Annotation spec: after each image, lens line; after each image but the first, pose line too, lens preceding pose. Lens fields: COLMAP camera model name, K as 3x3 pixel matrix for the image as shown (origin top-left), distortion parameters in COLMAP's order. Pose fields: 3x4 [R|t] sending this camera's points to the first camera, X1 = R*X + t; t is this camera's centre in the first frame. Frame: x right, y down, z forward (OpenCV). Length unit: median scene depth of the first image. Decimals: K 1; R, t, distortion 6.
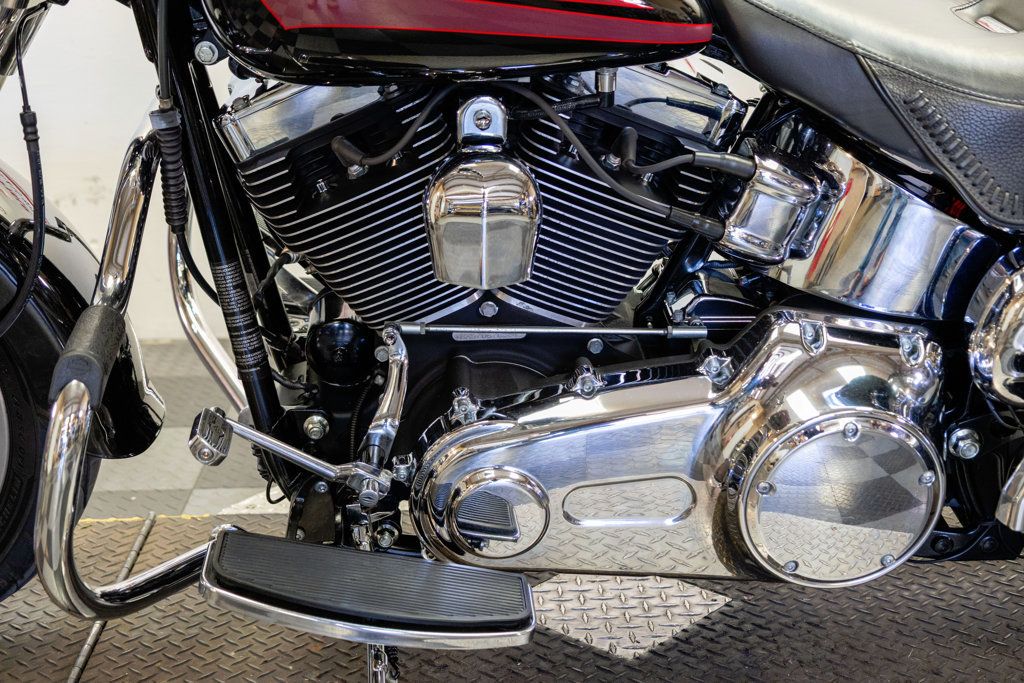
lens RADIAL K [[1467.2, 0, 514.1], [0, 1467.2, 342.9], [0, 0, 1]] dist [0.046214, 0.000000]
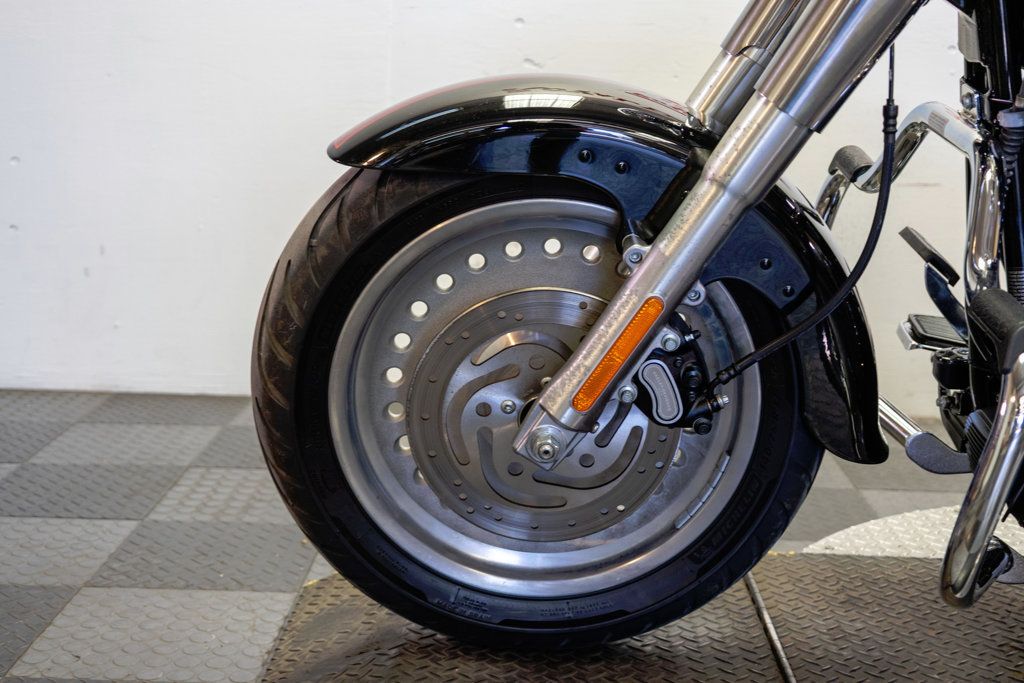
lens RADIAL K [[1467.2, 0, 515.7], [0, 1467.2, 343.6], [0, 0, 1]] dist [0.046214, 0.000000]
pose [[0.997410, 0.048059, -0.053510, -0.508087], [-0.052513, 0.994978, -0.085214, 0.104274], [0.049146, 0.087804, 0.994925, -0.009826]]
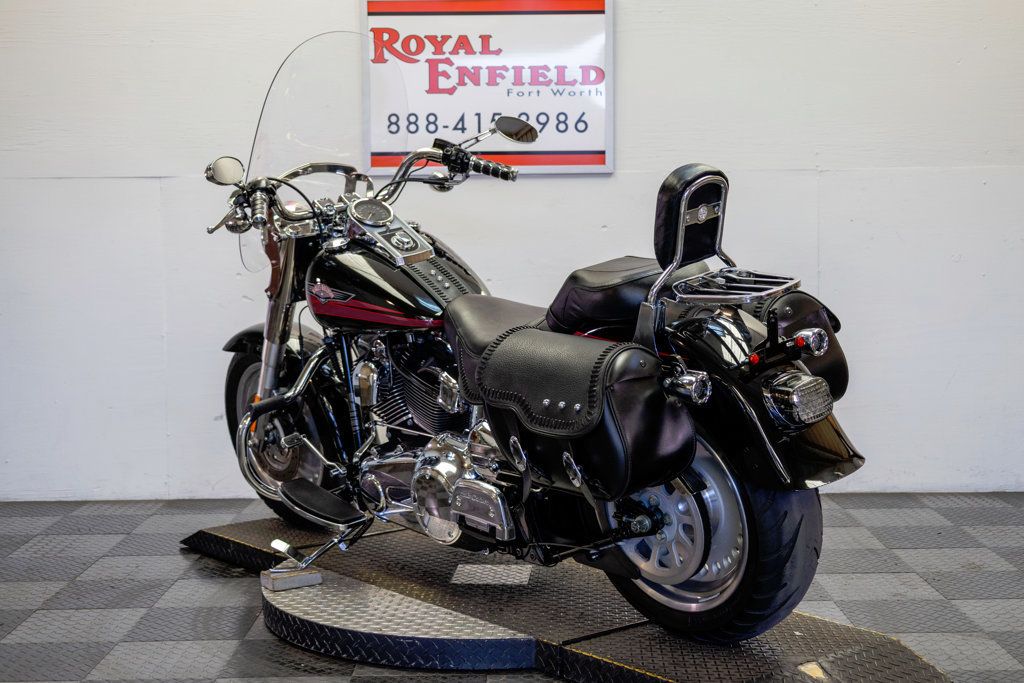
lens RADIAL K [[1467.2, 0, 514.1], [0, 1467.2, 338.9], [0, 0, 1]] dist [0.046214, 0.000000]
pose [[0.998760, 0.003367, -0.049679, 0.268649], [-0.012635, 0.982194, -0.187442, 0.307756], [0.048164, 0.187837, 0.981019, -1.561478]]
